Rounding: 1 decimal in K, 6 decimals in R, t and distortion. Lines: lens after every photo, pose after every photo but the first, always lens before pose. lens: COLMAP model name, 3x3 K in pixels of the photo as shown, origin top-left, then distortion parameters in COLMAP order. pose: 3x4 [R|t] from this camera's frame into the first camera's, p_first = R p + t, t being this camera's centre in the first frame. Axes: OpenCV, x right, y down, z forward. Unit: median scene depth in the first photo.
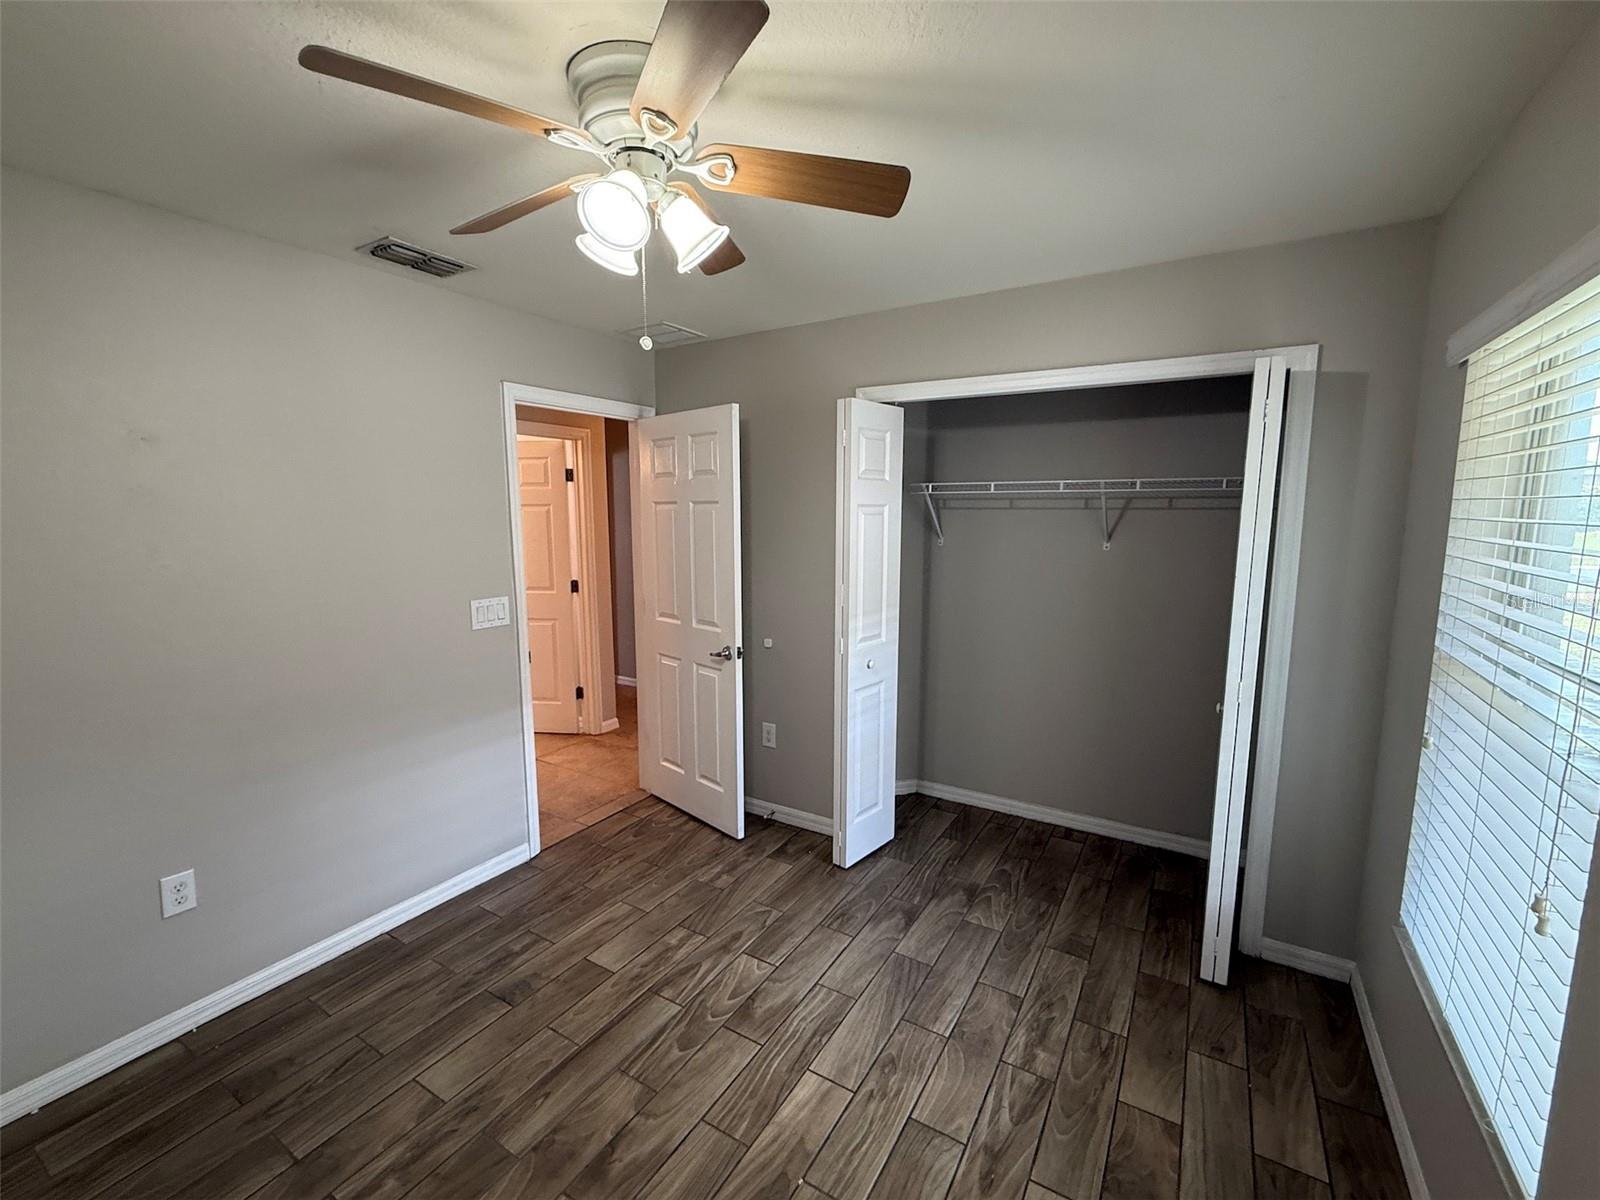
lens RADIAL K [[674.6, 0, 806.0], [0, 674.6, 599.1], [0, 0, 1]] dist [0.001189, 0.000212]
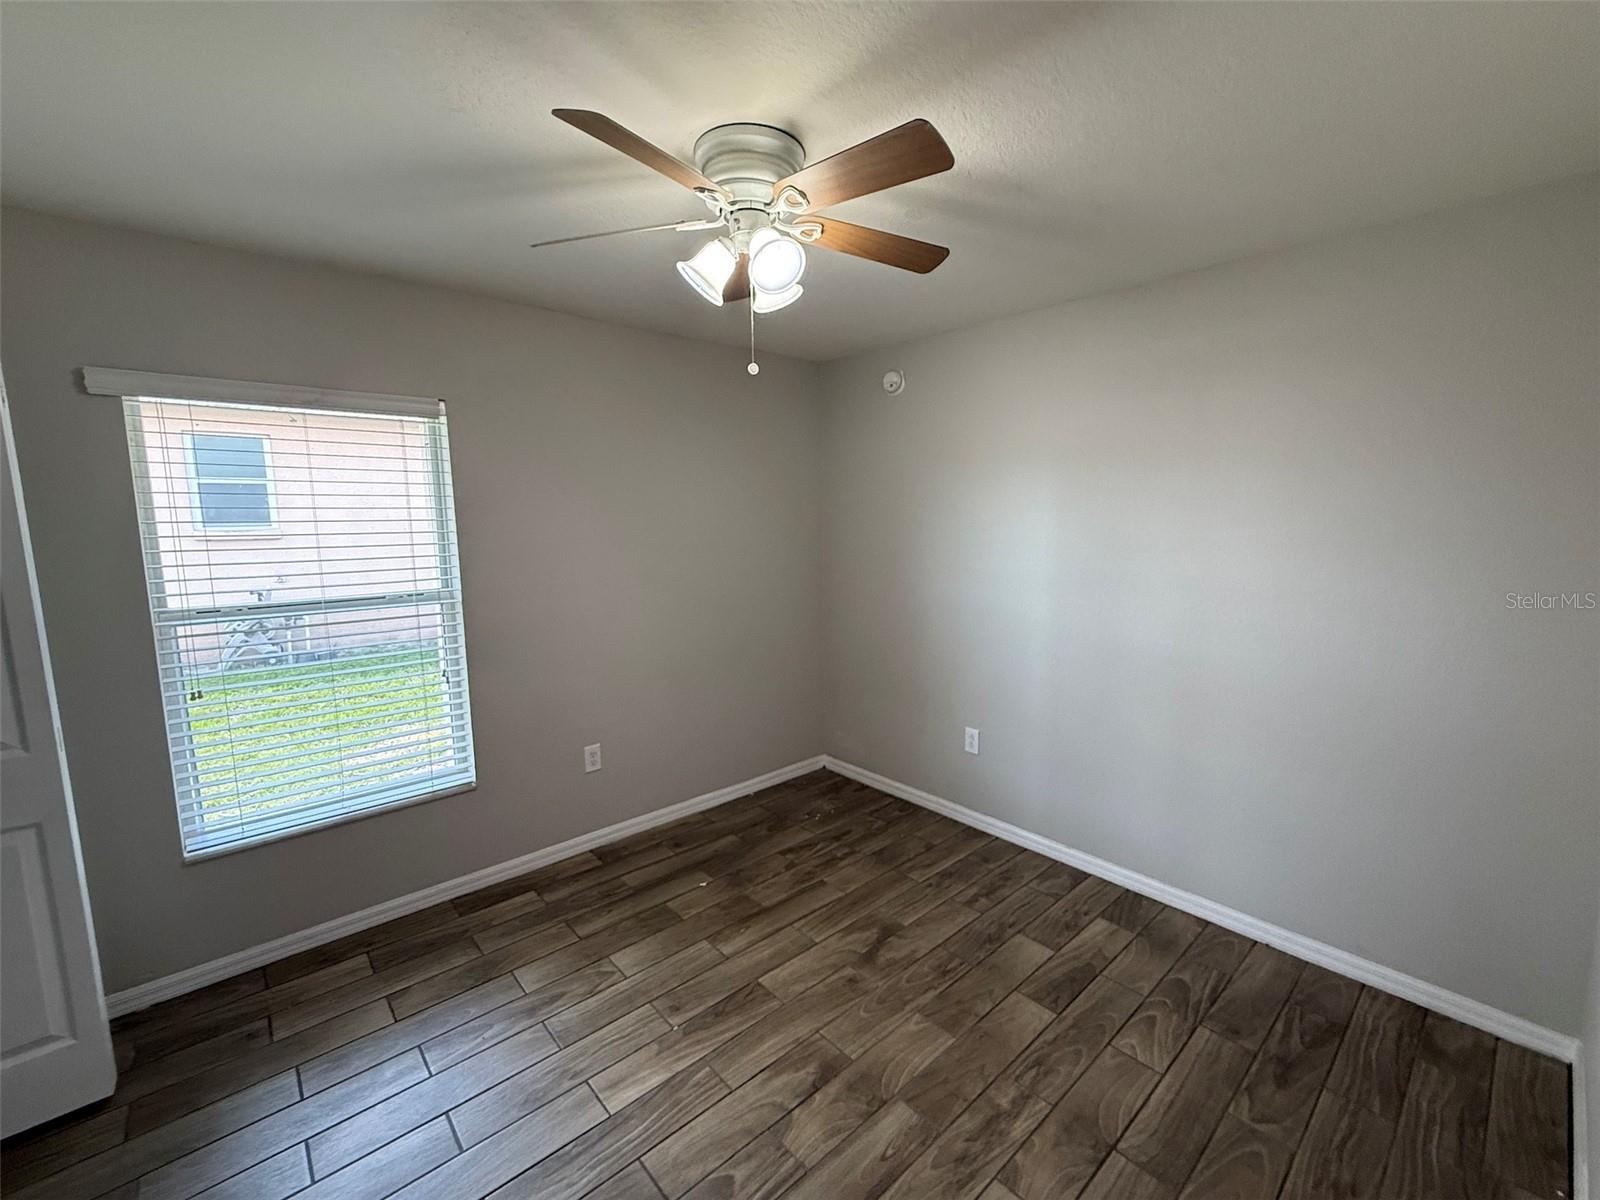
lens RADIAL K [[672.7, 0, 802.0], [0, 672.7, 602.2], [0, 0, 1]] dist [0.001081, 0.000447]
pose [[-0.952628, -0.033017, 0.302339, -0.545888], [0.049858, 0.963687, 0.262337, -0.228501], [-0.300022, 0.264984, -0.916390, 1.719001]]
